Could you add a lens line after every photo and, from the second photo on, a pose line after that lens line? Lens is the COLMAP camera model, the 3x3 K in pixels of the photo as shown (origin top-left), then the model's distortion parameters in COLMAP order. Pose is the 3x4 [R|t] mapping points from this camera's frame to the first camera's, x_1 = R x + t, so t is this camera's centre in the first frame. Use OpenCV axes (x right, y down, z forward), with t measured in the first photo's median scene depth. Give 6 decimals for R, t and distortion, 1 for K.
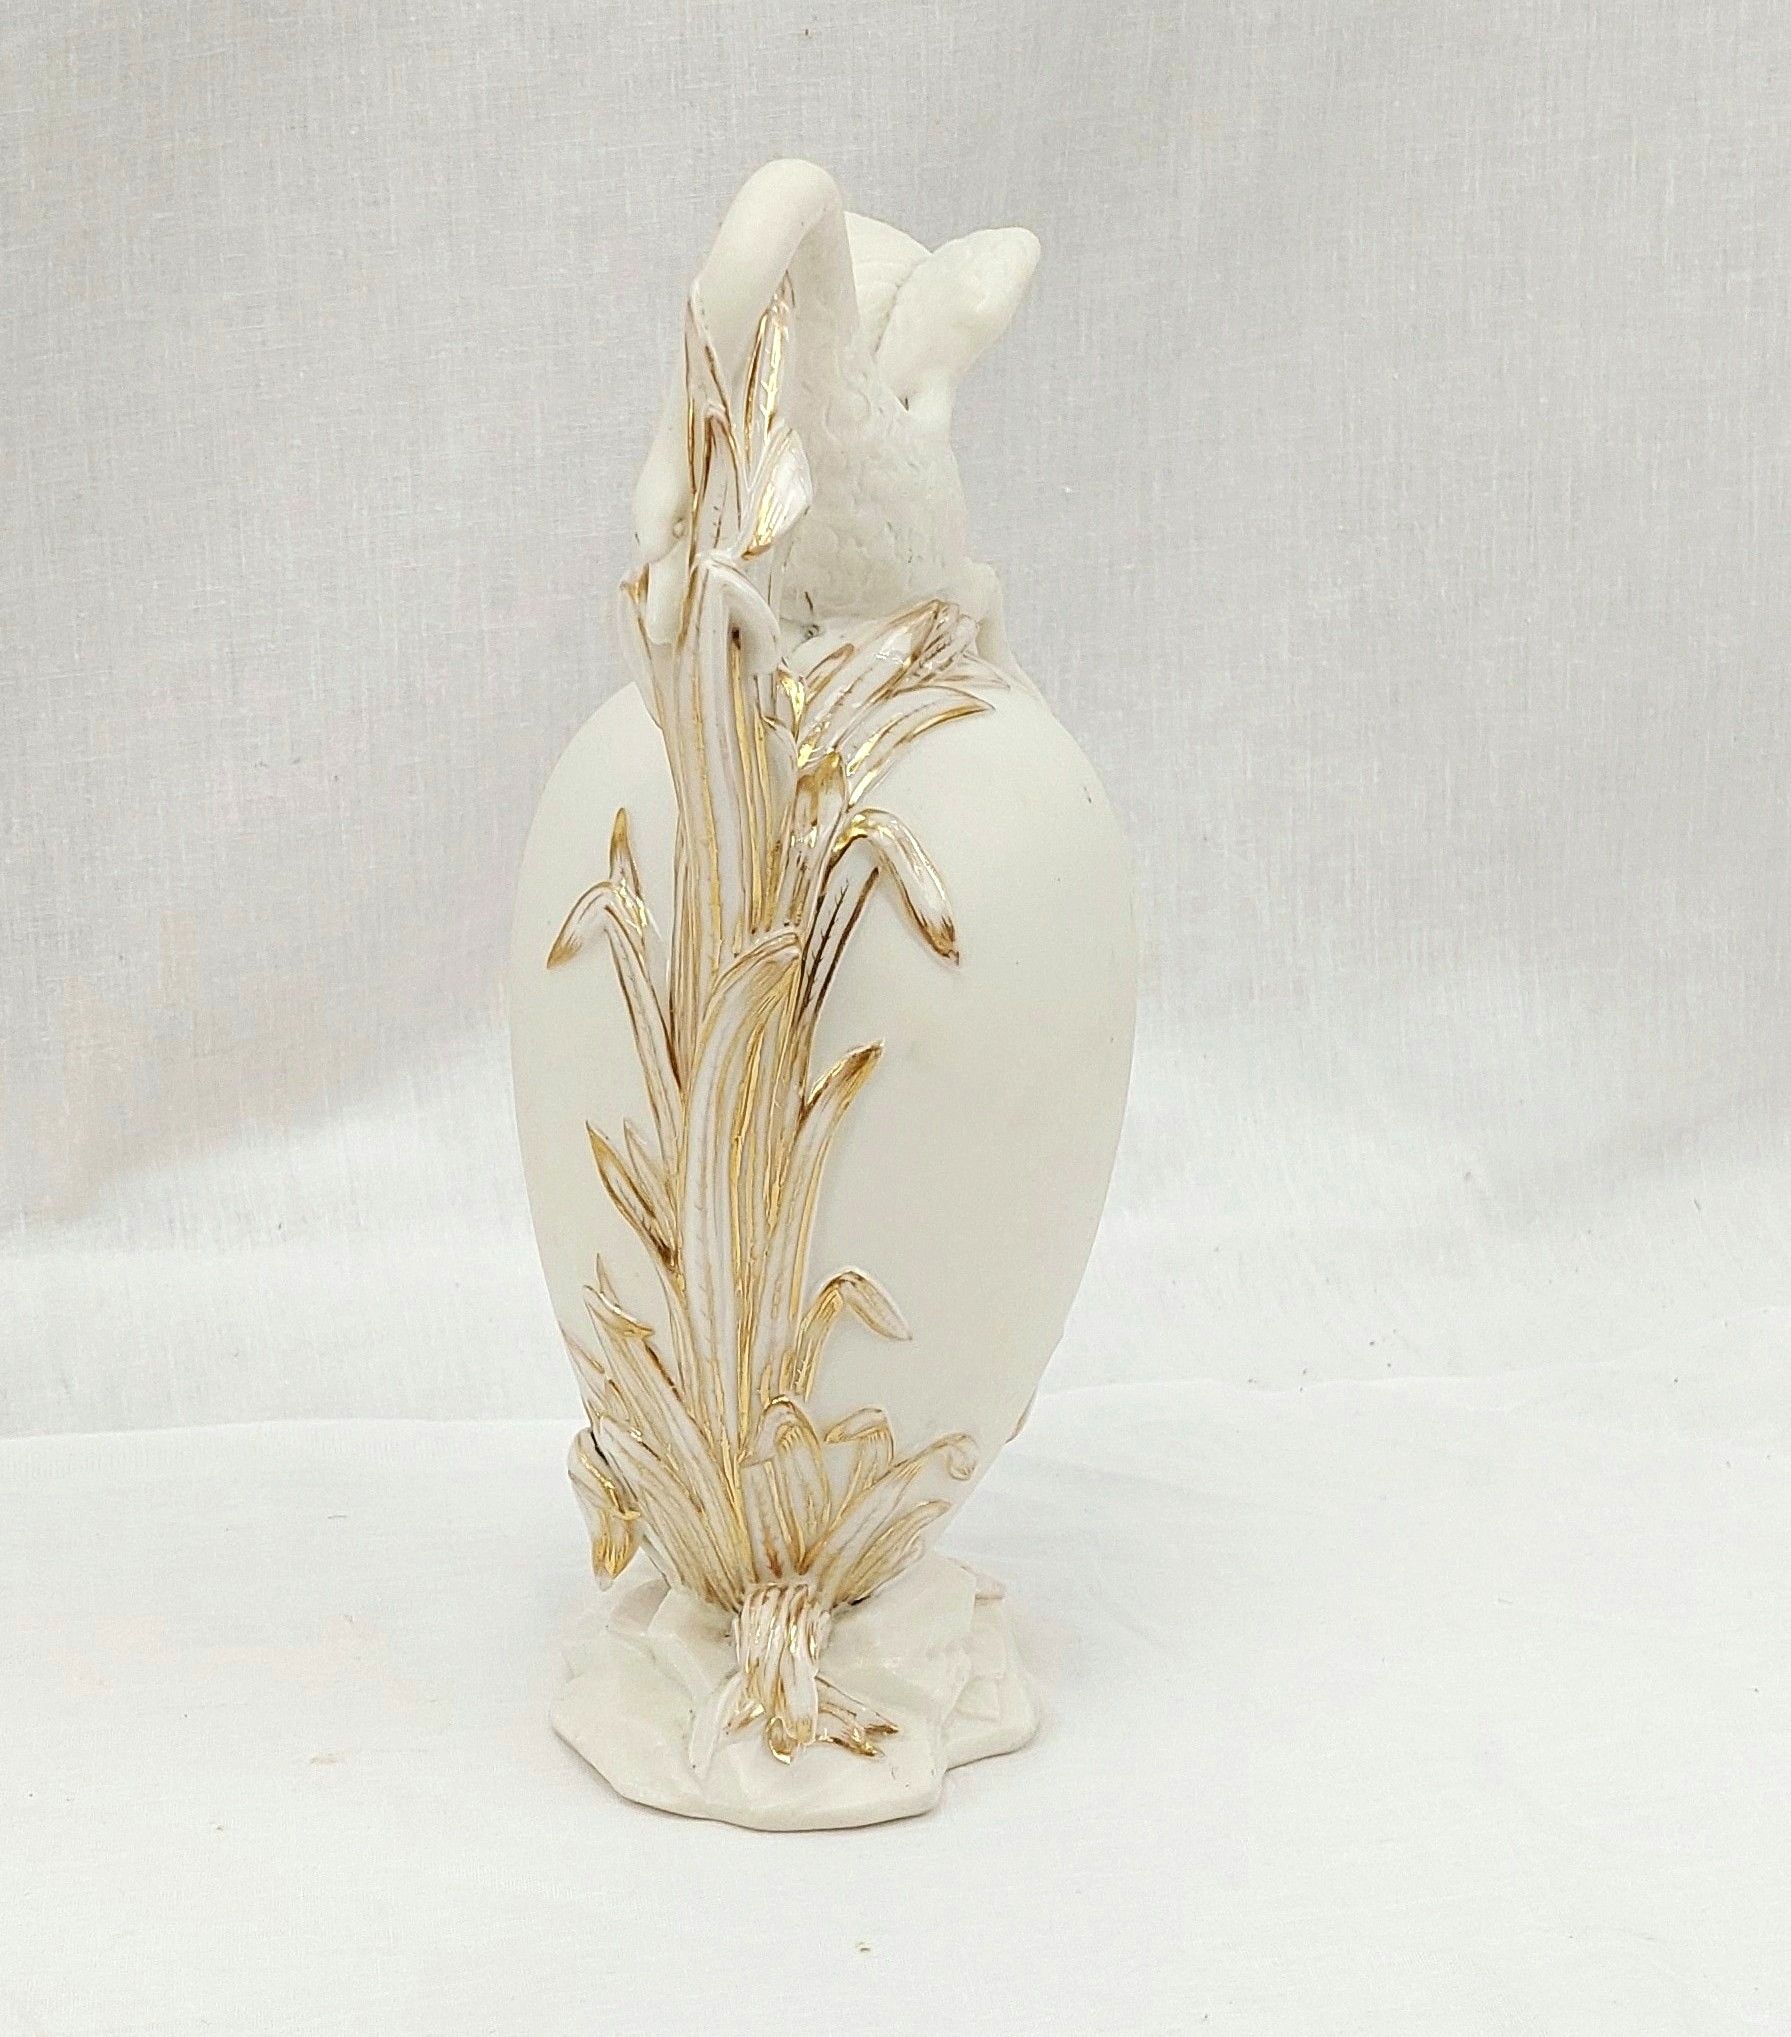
lens RADIAL K [[2645.7, 0, 895.5], [0, 2645.7, 1018.5], [0, 0, 1]] dist [0.018935, 0.027996]
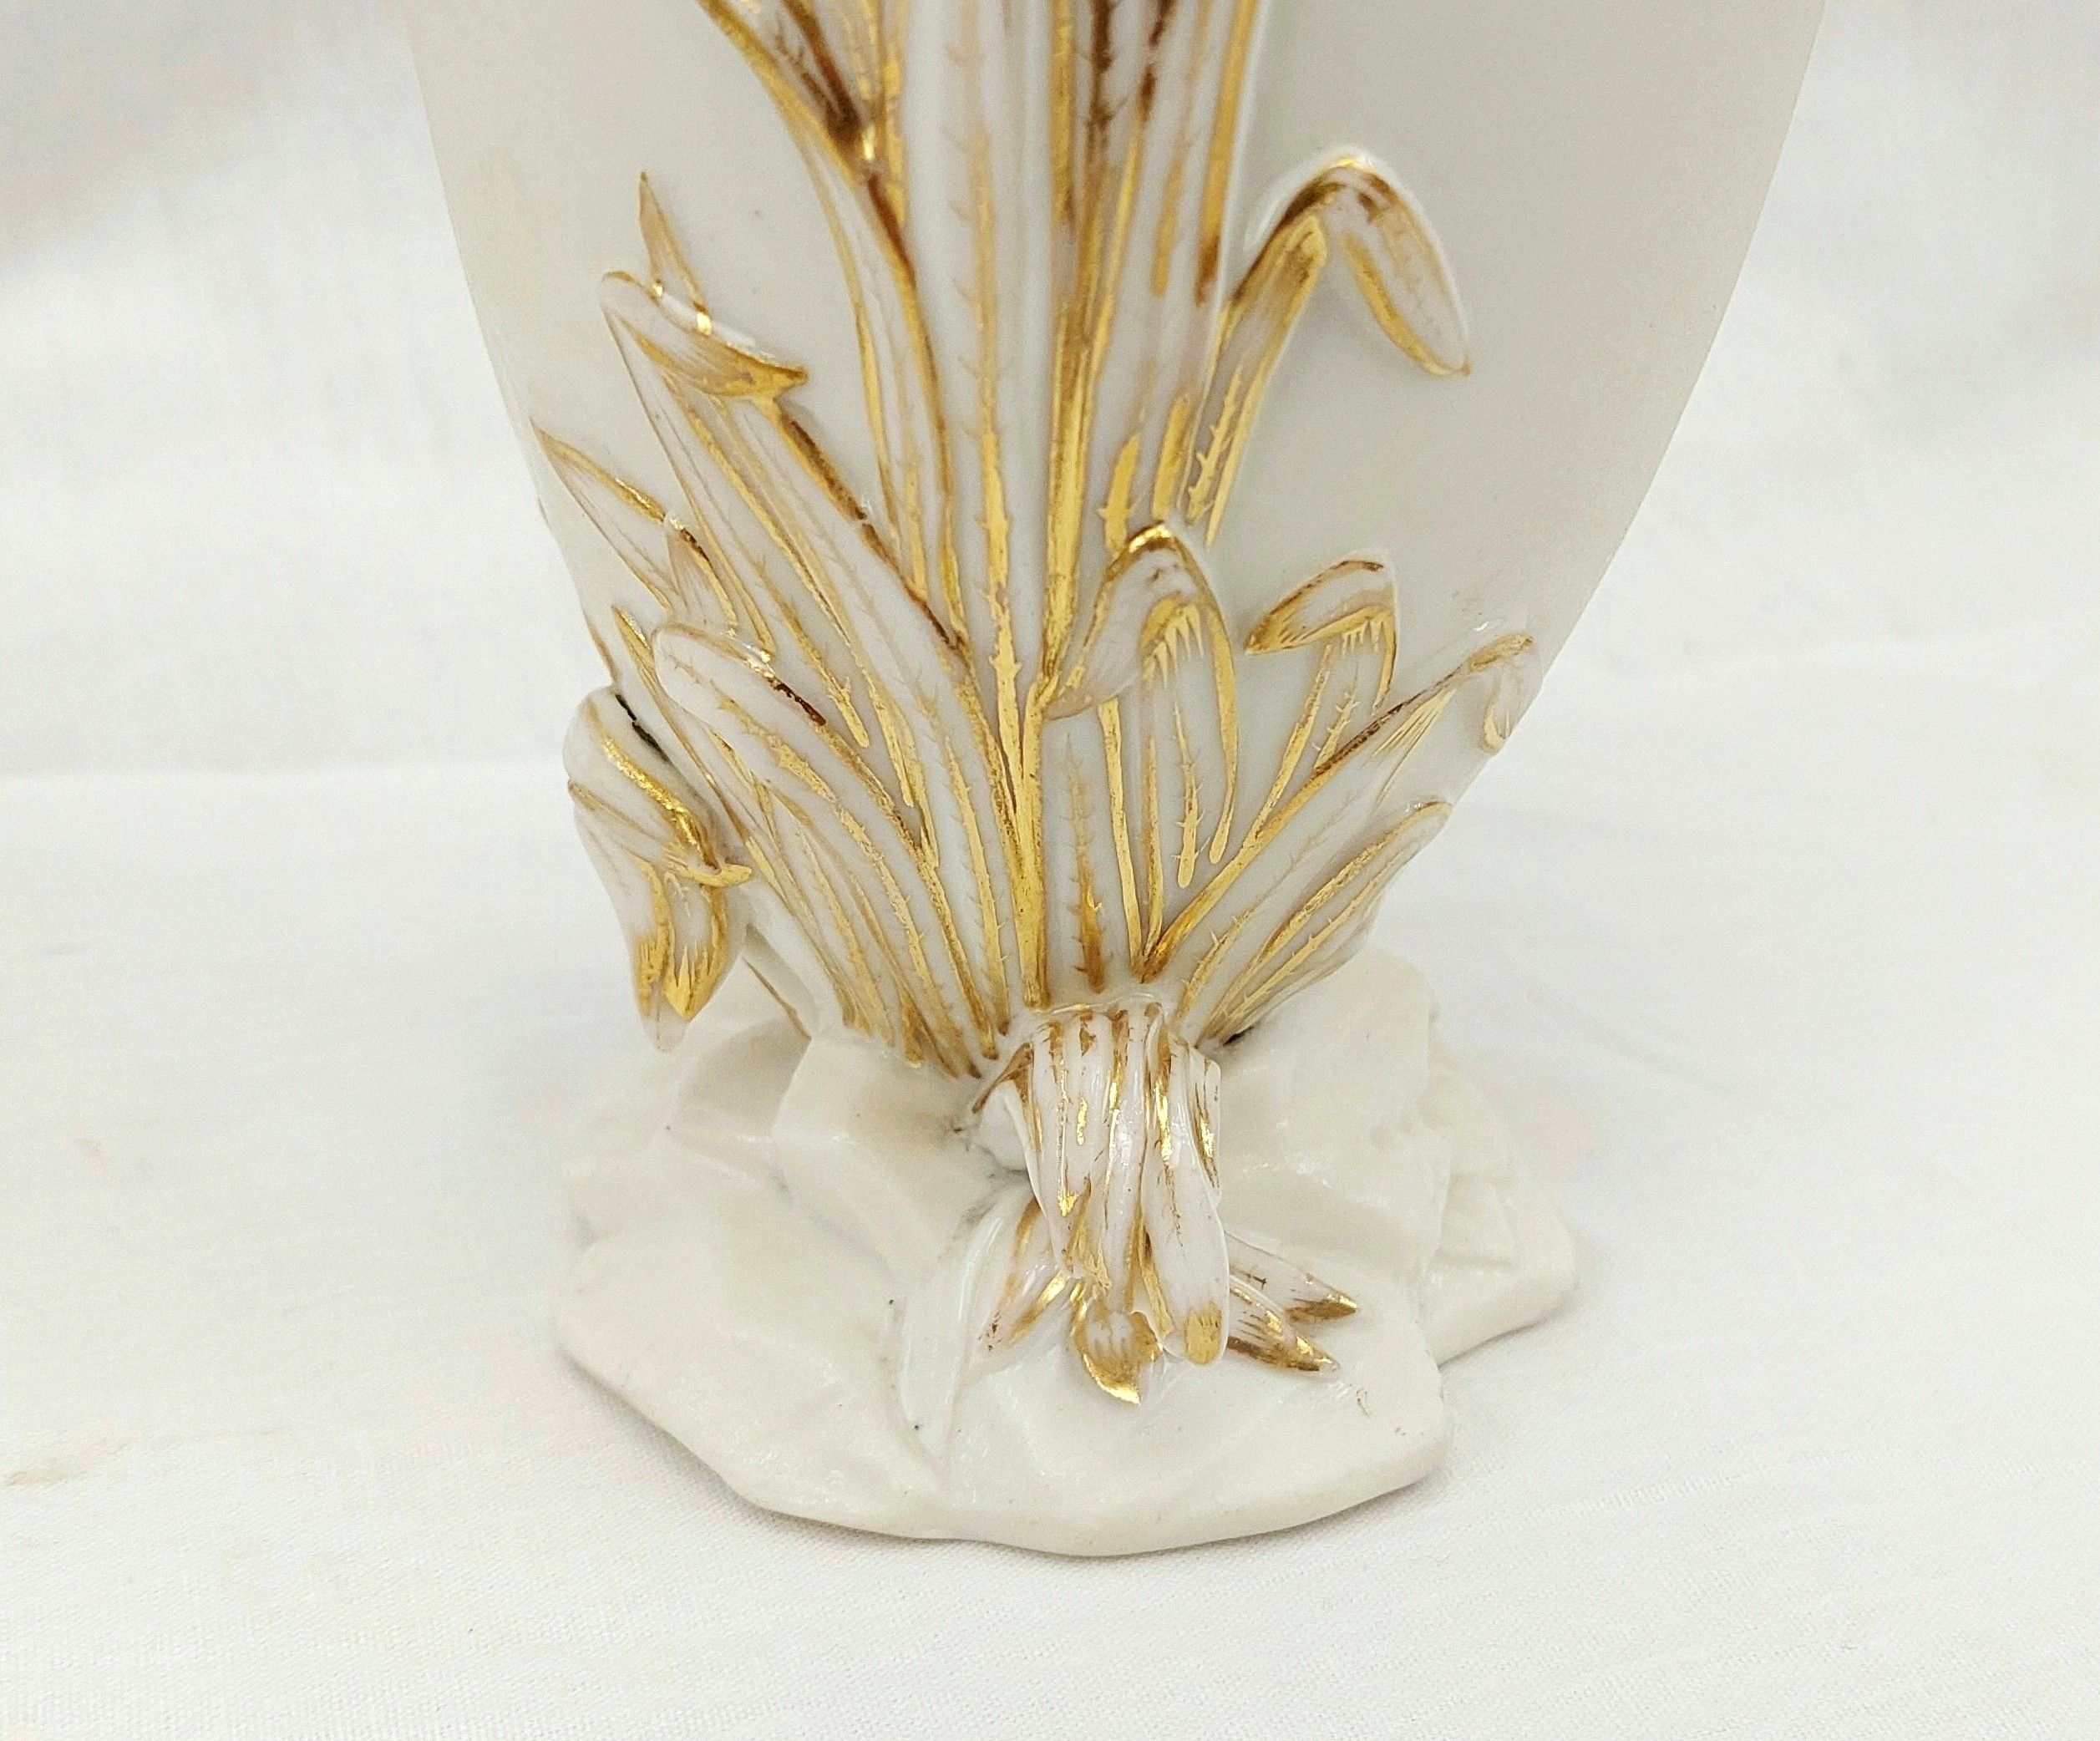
lens RADIAL K [[2255.1, 0, 1050.0], [0, 2255.1, 870.5], [0, 0, 1]] dist [0.138564, -0.003978]
pose [[0.986064, -0.051841, 0.158084, -0.109686], [0.030436, 0.990387, 0.134933, 0.142341], [-0.163559, -0.128241, 0.978163, 0.646231]]
